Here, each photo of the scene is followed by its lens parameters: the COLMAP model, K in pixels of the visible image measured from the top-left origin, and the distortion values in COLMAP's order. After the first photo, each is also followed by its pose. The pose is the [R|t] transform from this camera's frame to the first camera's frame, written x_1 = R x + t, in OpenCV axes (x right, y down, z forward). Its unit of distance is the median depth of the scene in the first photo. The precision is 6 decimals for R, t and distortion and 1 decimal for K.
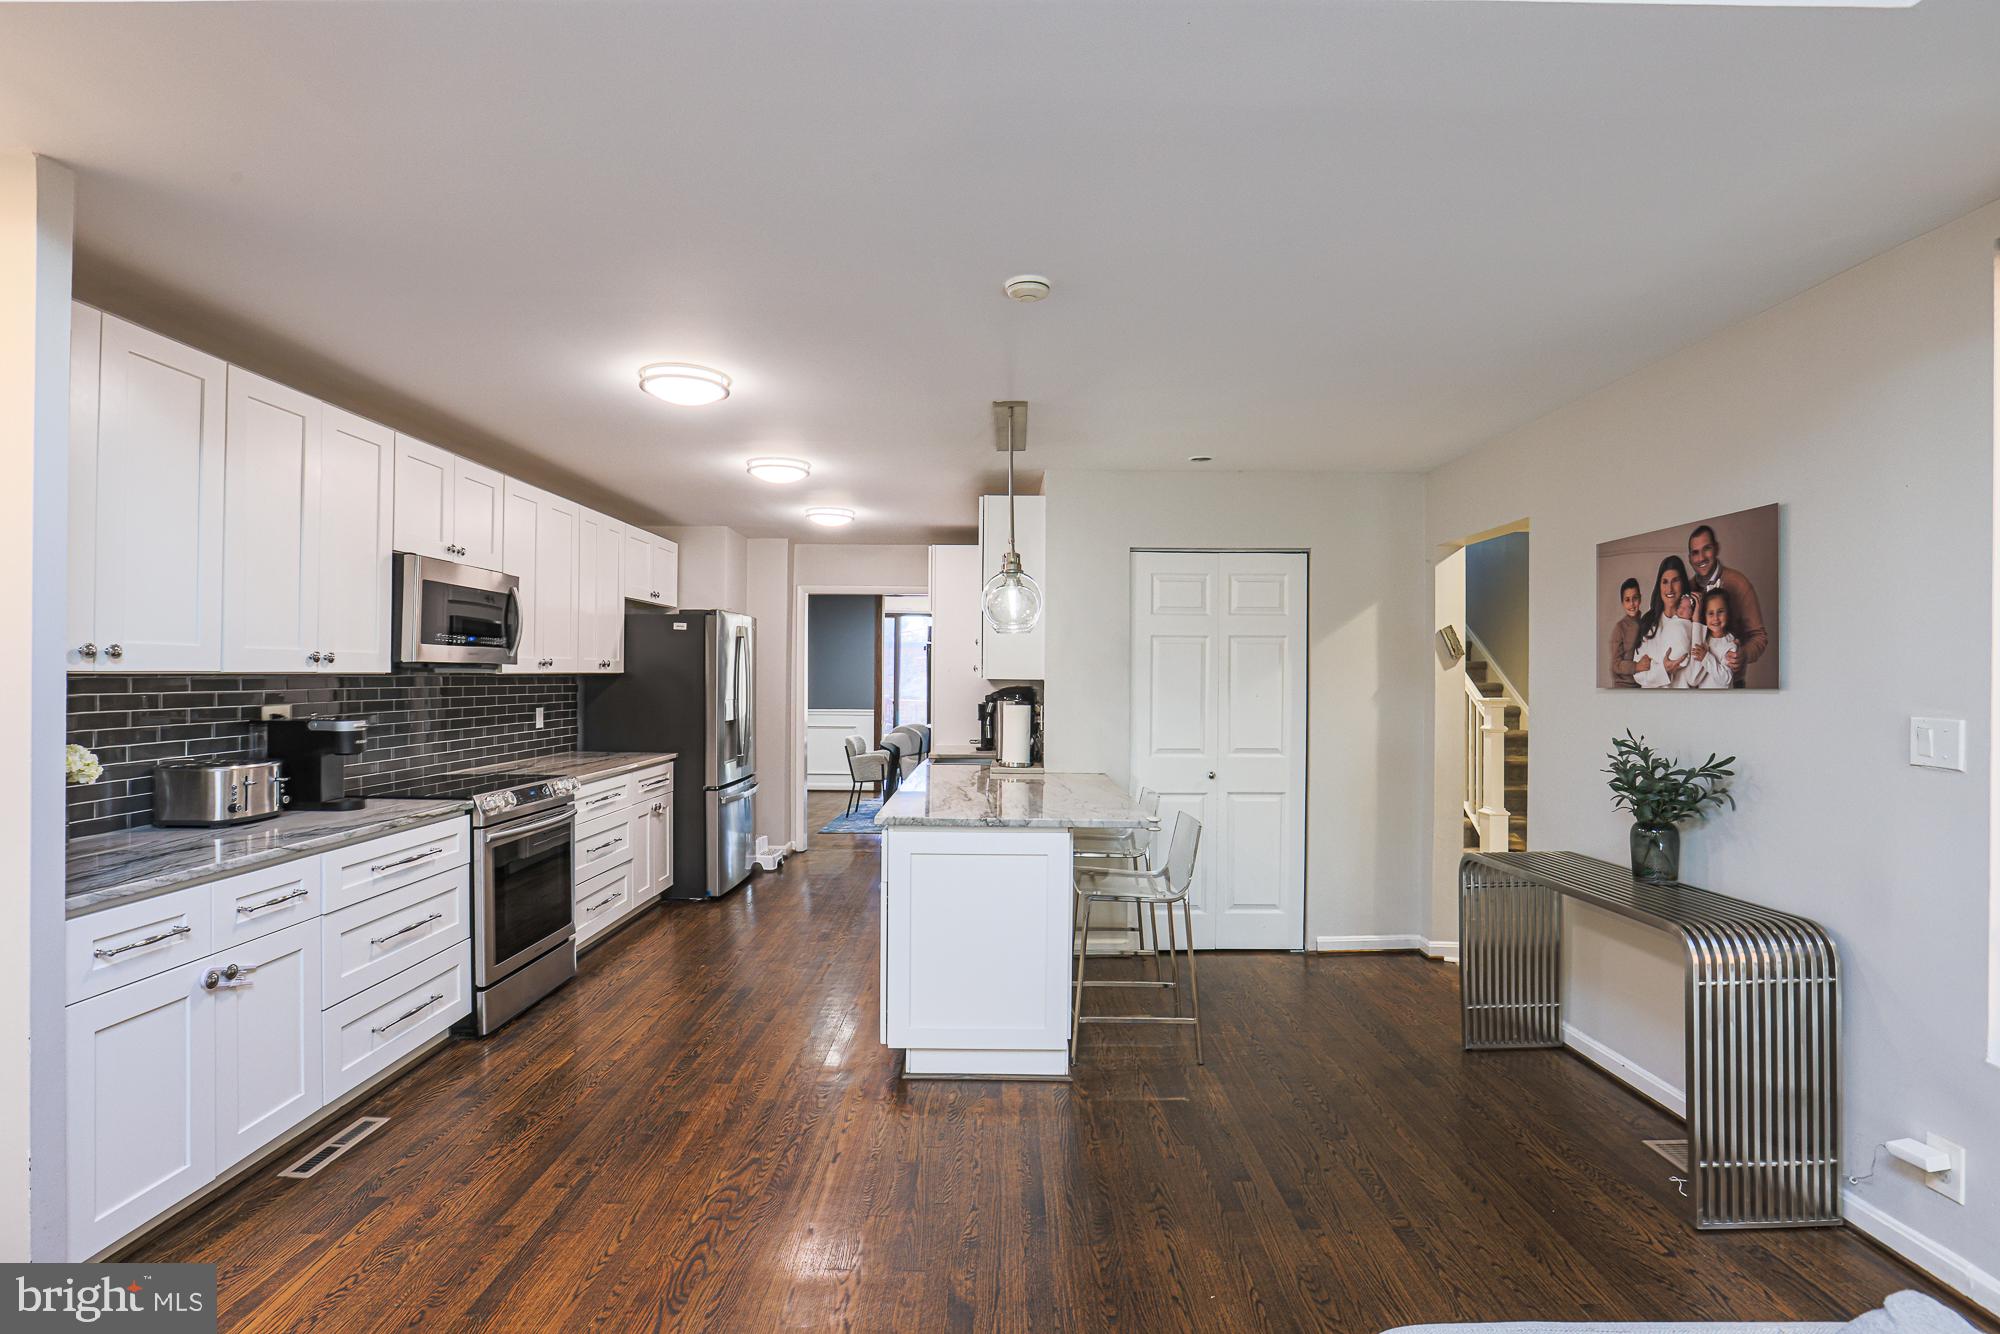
lens RADIAL K [[925.1, 0, 991.3], [0, 925.1, 673.4], [0, 0, 1]] dist [-0.049190, 0.017751]
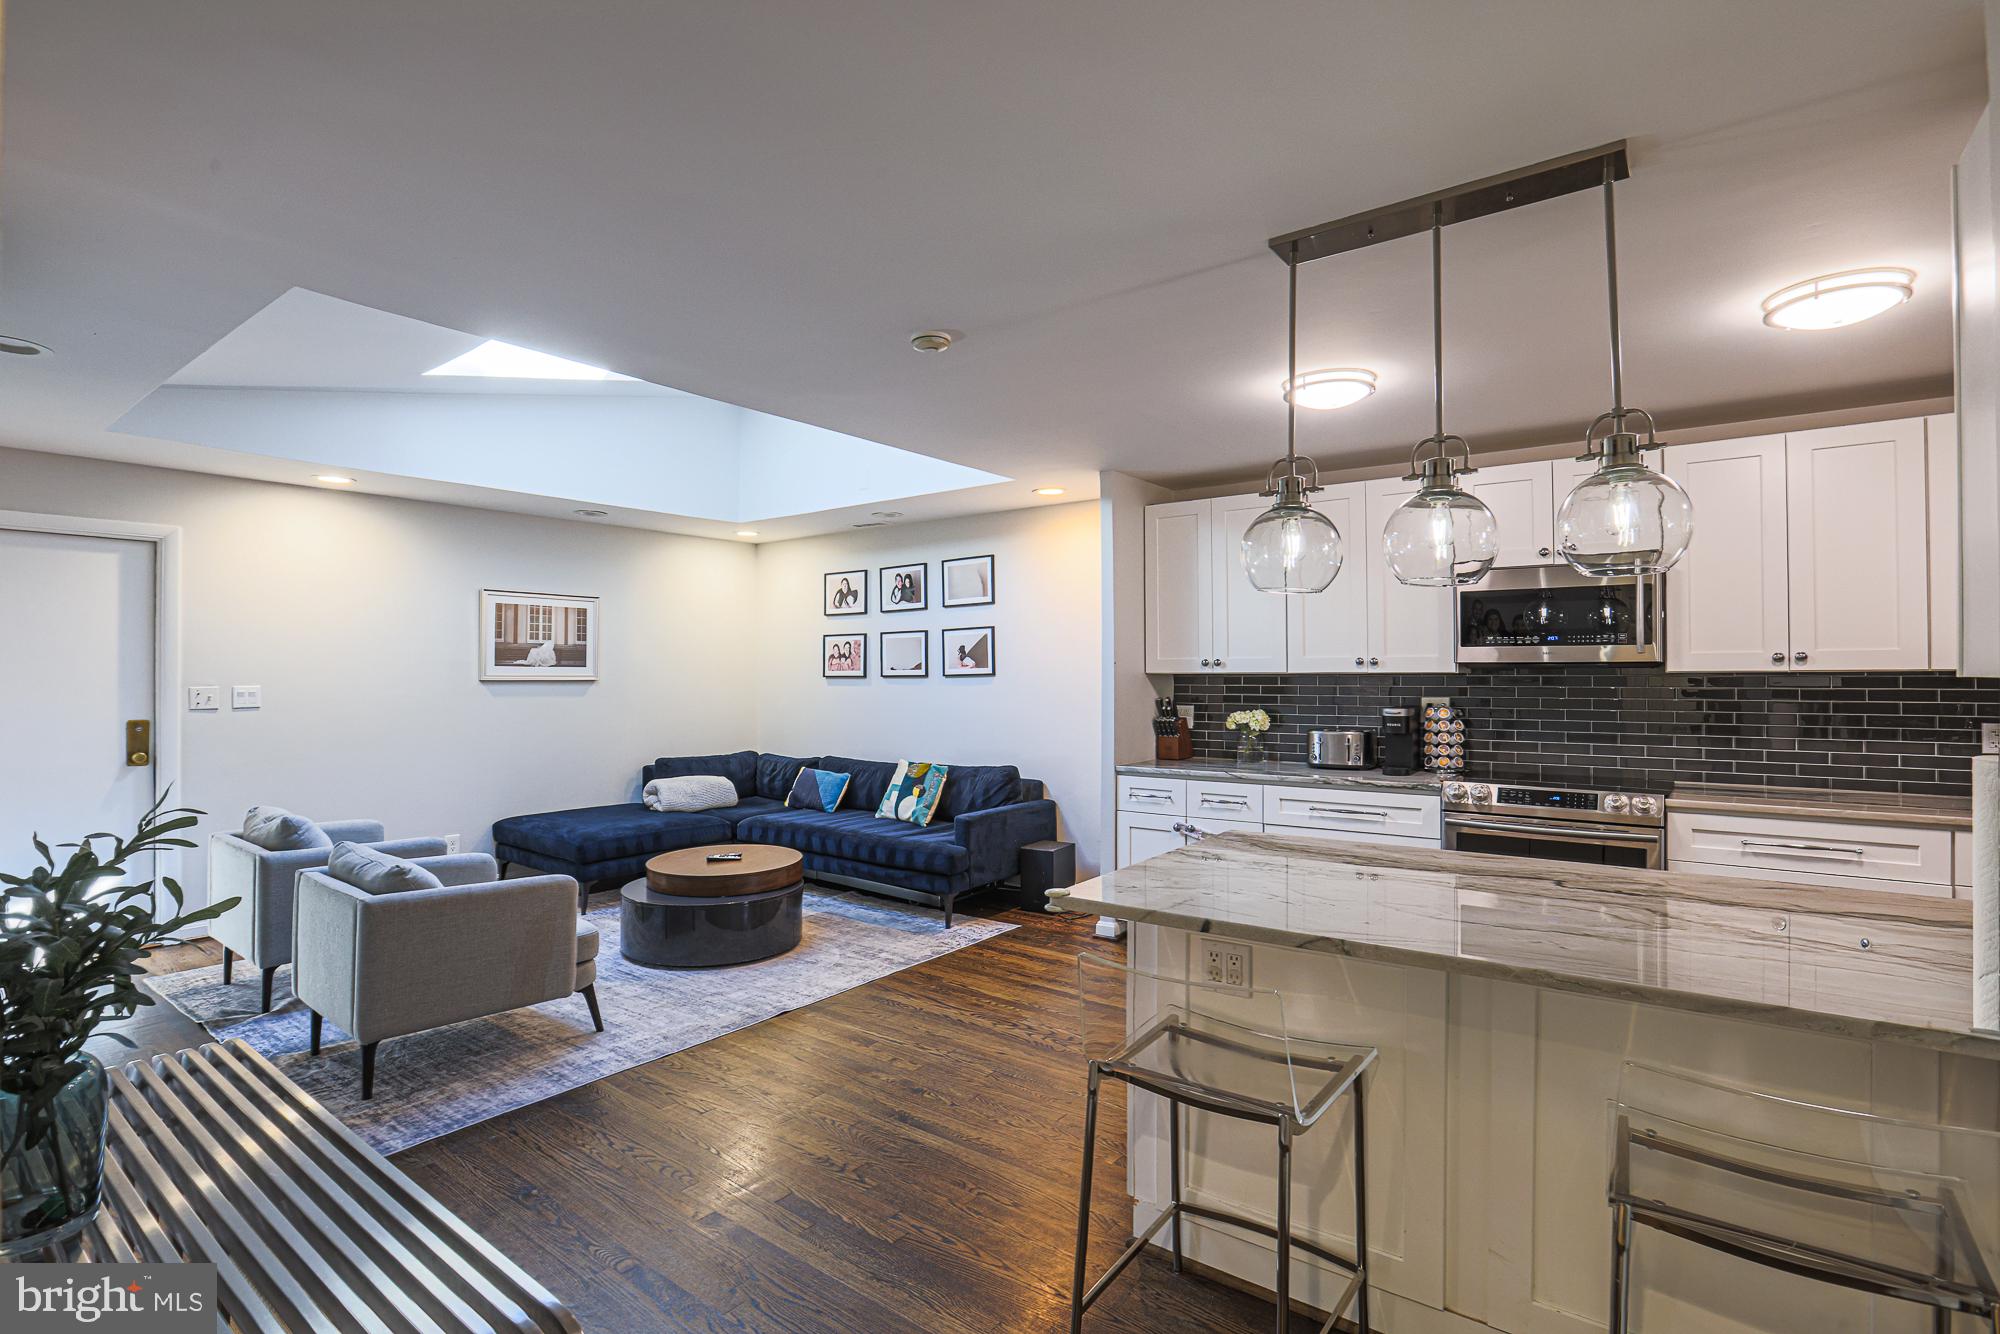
lens RADIAL K [[925.1, 0, 1010.2], [0, 925.1, 667.4], [0, 0, 1]] dist [-0.049190, 0.017751]
pose [[-0.567390, -0.010041, -0.823388, 0.547921], [0.001292, 0.999914, -0.013084, 0.006544], [0.823448, -0.008488, -0.567328, 0.991040]]
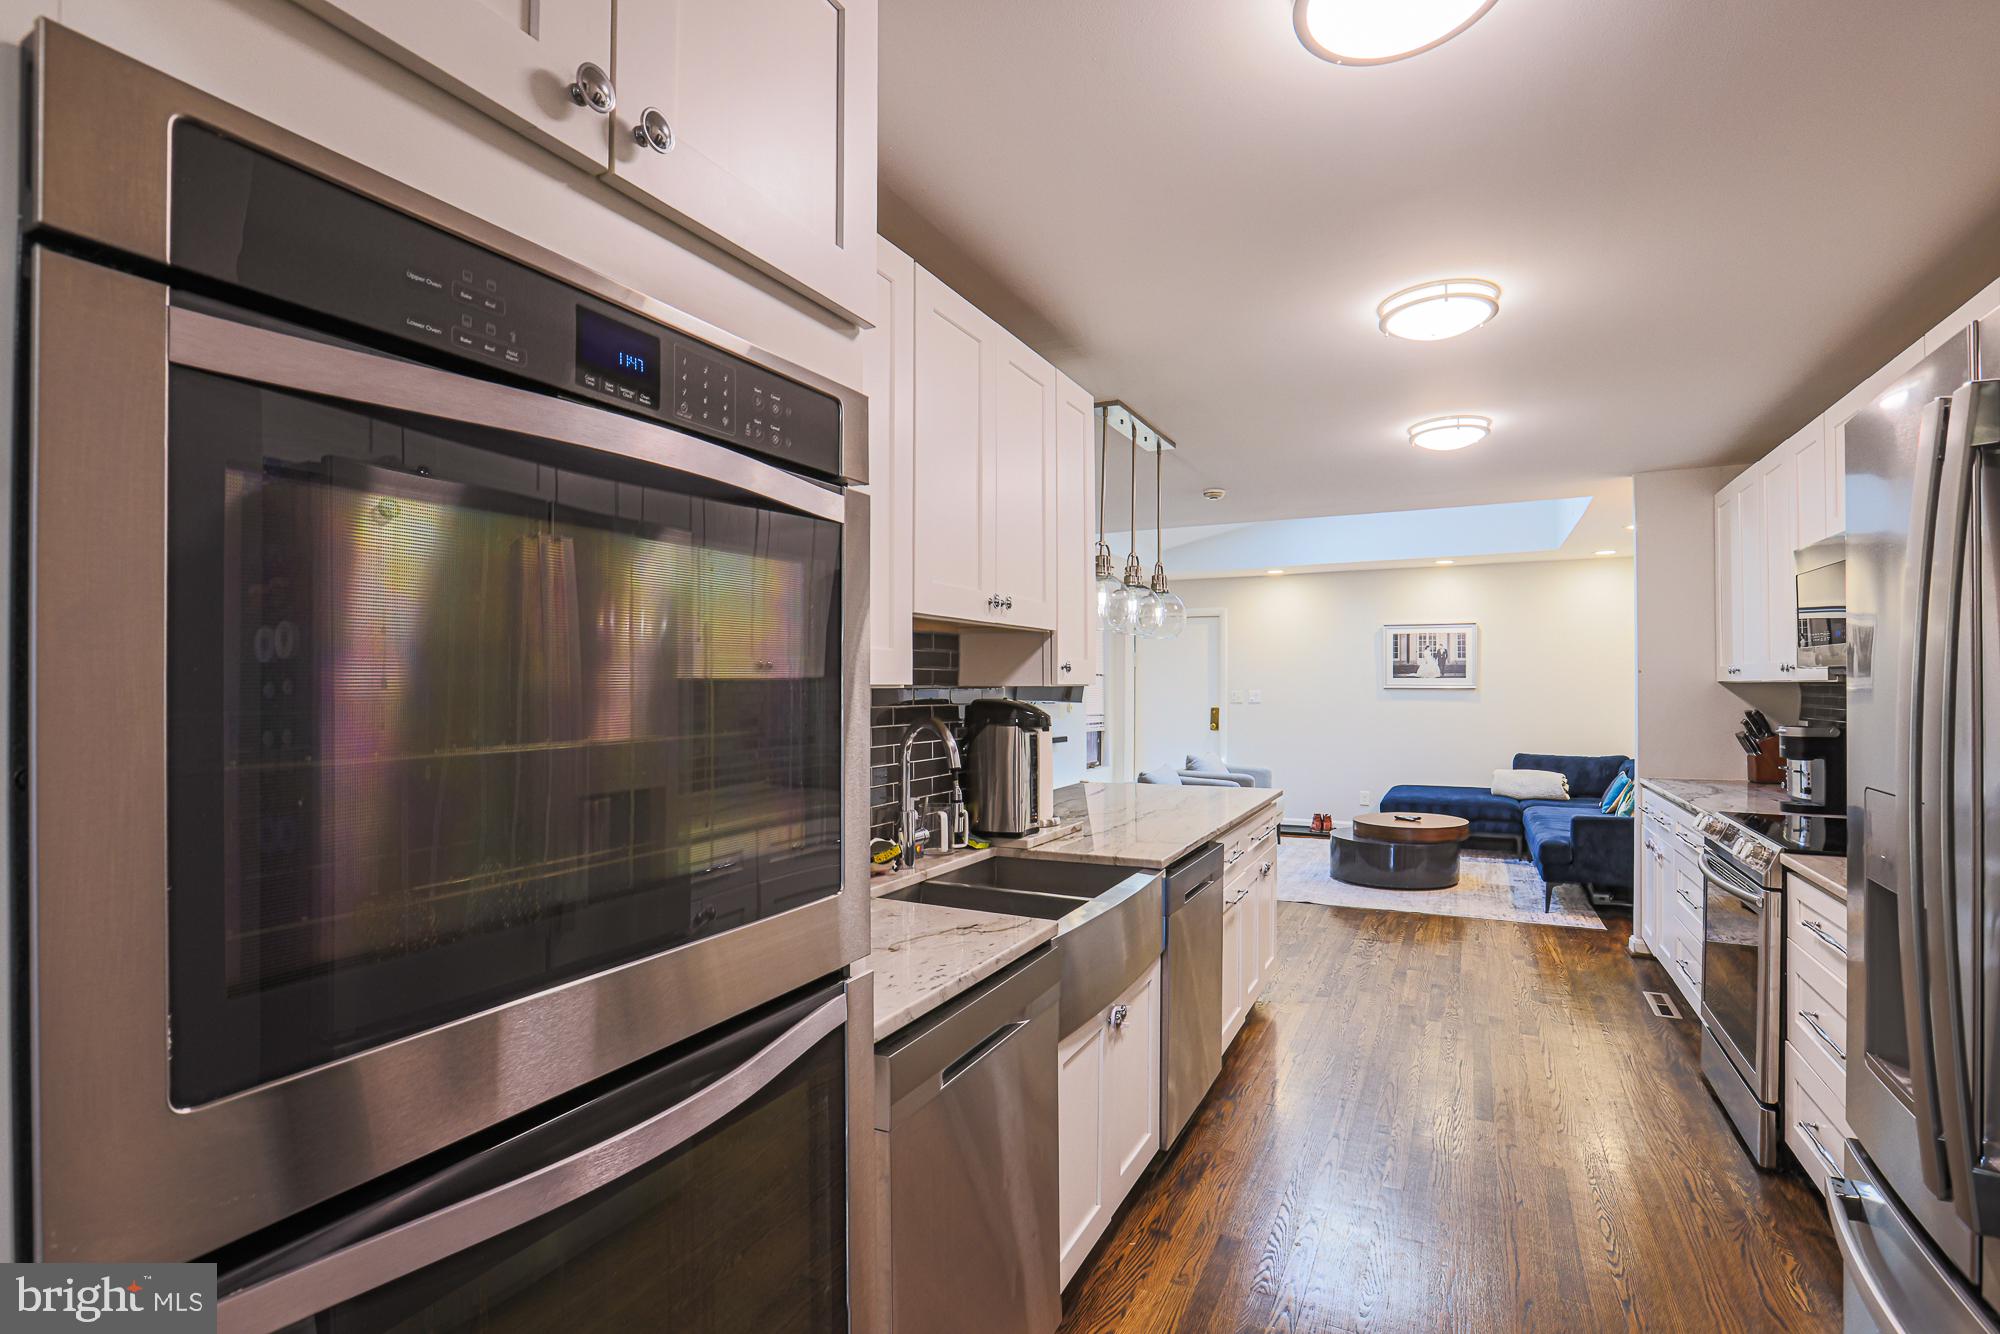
lens RADIAL K [[925.1, 0, 1012.2], [0, 925.1, 682.7], [0, 0, 1]] dist [-0.049190, 0.017751]
pose [[-0.912882, -0.001775, 0.408220, -0.204334], [-0.003854, 0.999983, -0.004269, 0.007772], [-0.408206, -0.005471, -0.912874, 1.727730]]
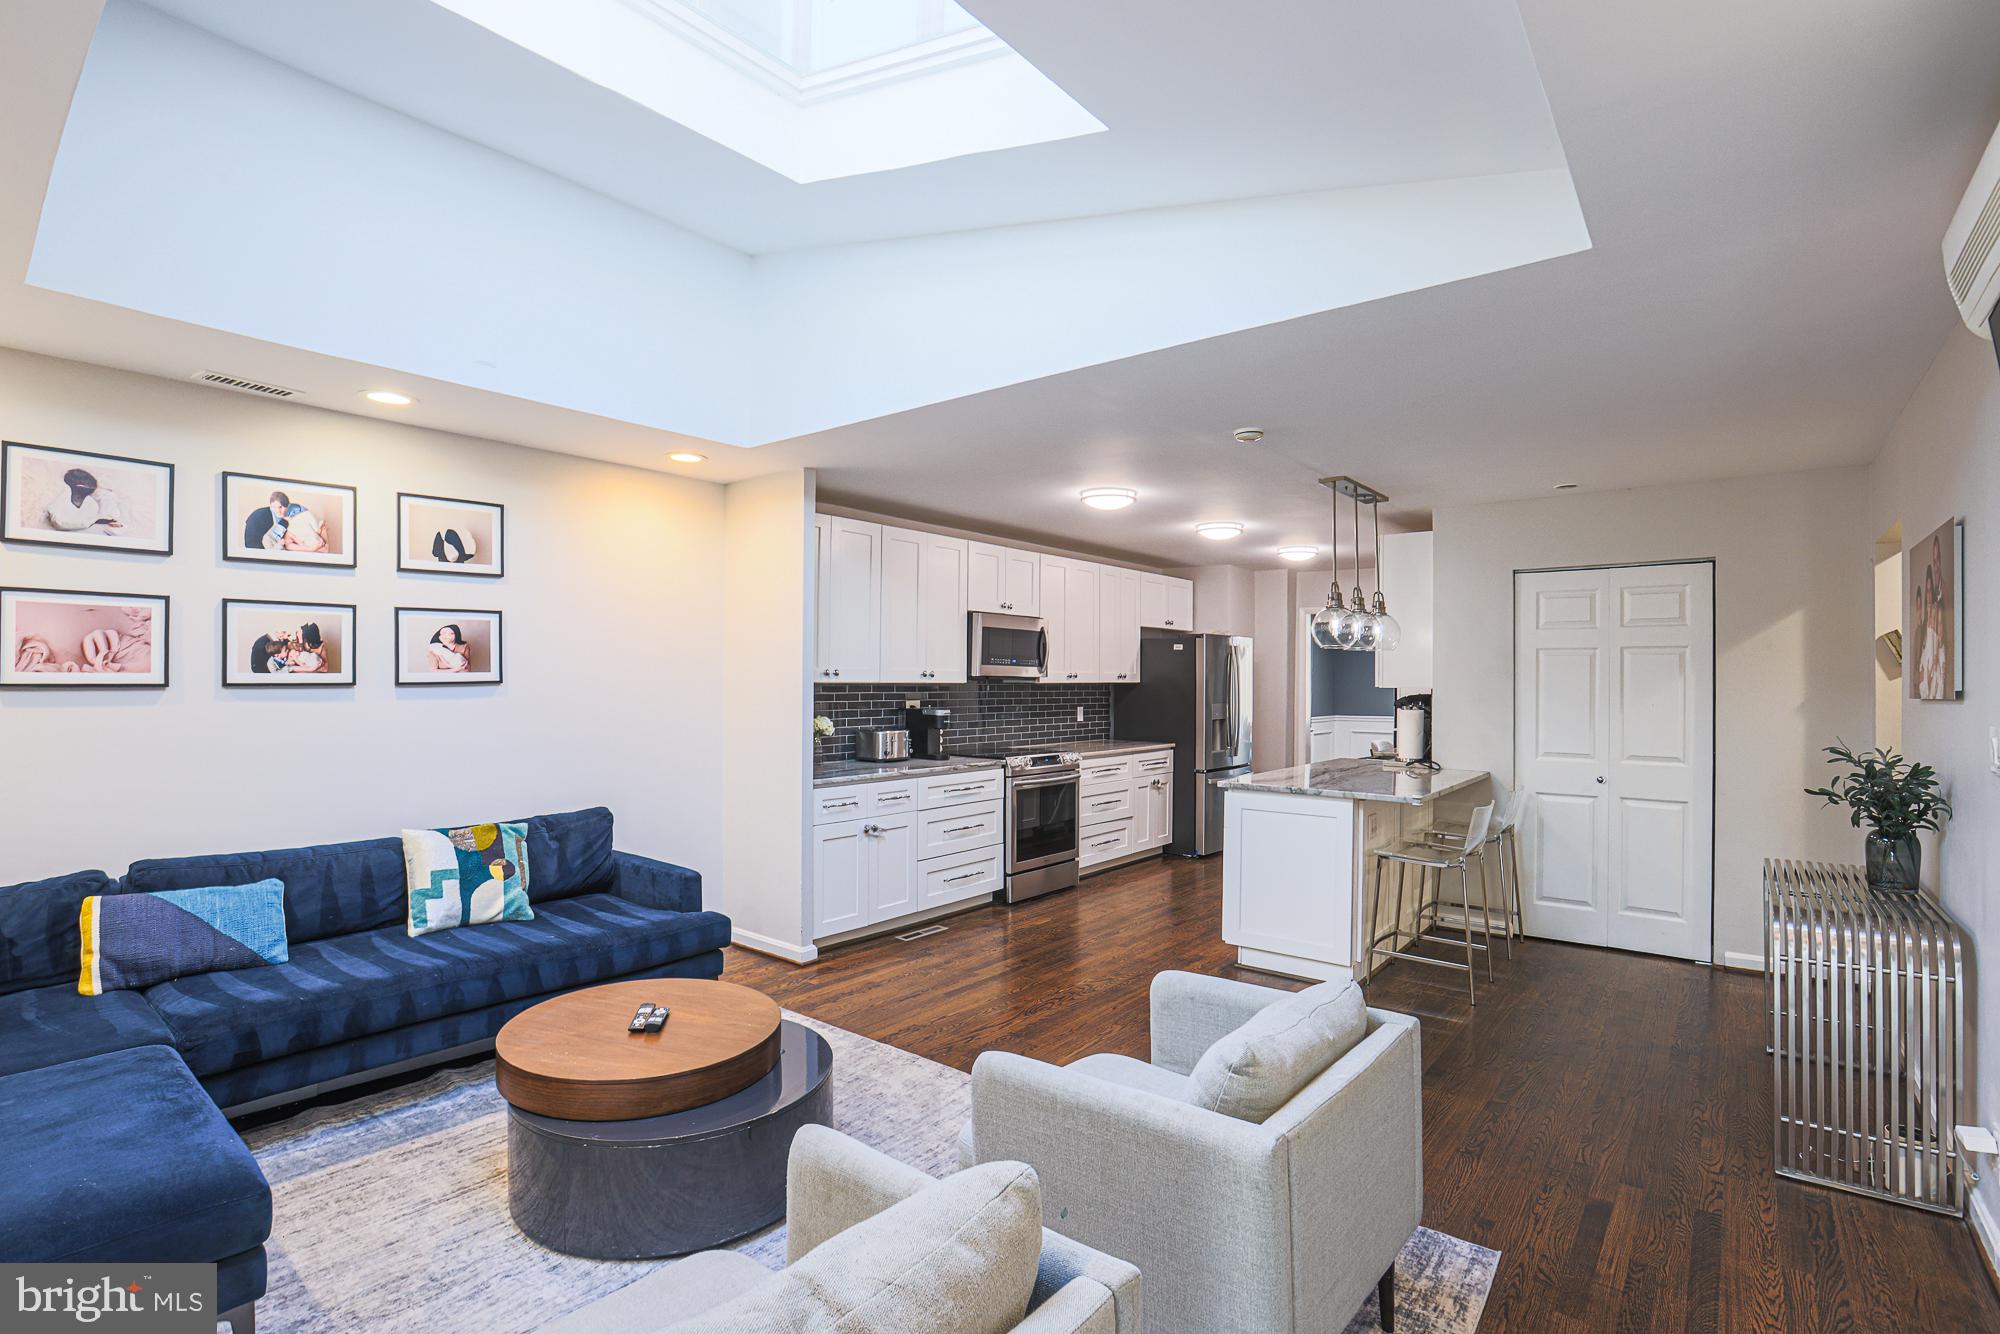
lens RADIAL K [[925.1, 0, 1002.9], [0, 925.1, 679.7], [0, 0, 1]] dist [-0.049190, 0.017751]
pose [[0.786577, -0.001652, -0.617490, 0.382517], [0.000039, 0.999997, -0.002625, -0.001458], [0.617492, 0.002040, 0.786575, -0.267291]]
